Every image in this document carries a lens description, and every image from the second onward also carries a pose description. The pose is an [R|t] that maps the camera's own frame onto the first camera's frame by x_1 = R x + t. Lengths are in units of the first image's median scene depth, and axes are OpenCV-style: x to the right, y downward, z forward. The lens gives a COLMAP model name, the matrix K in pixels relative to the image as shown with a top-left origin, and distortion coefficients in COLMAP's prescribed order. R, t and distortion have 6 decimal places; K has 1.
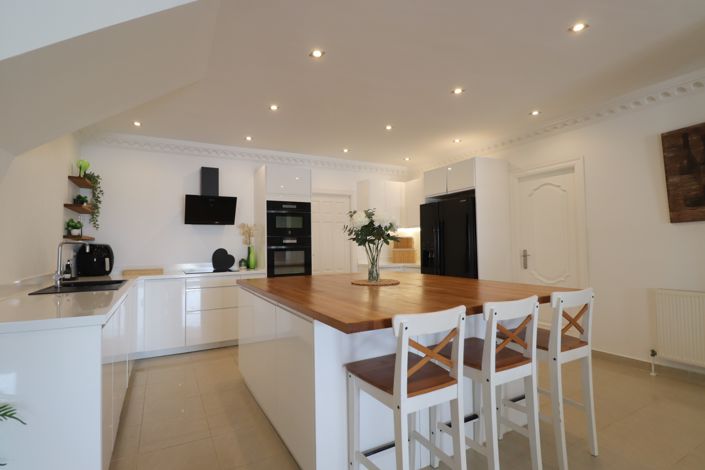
lens RADIAL K [[350.6, 0, 343.2], [0, 350.6, 224.0], [0, 0, 1]] dist [0.011440, -0.000313]
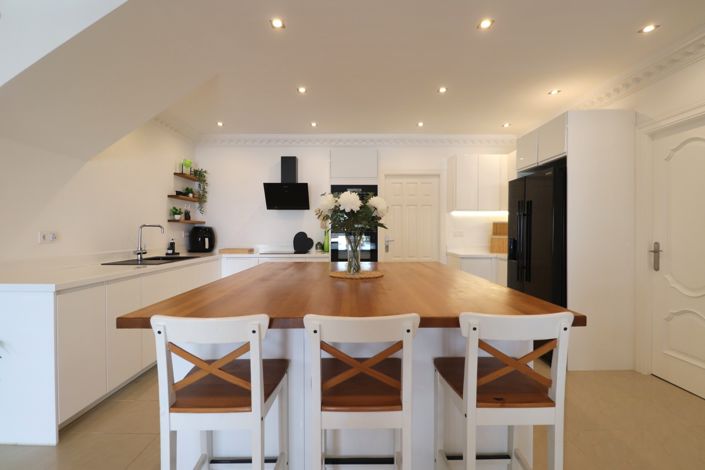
lens RADIAL K [[344.1, 0, 353.4], [0, 344.1, 231.4], [0, 0, 1]] dist [-0.000480, -0.000286]
pose [[0.887030, 0.017840, -0.461367, 0.299871], [0.014581, 0.997672, 0.066611, 0.000833], [0.461481, -0.065813, 0.884705, 0.153114]]
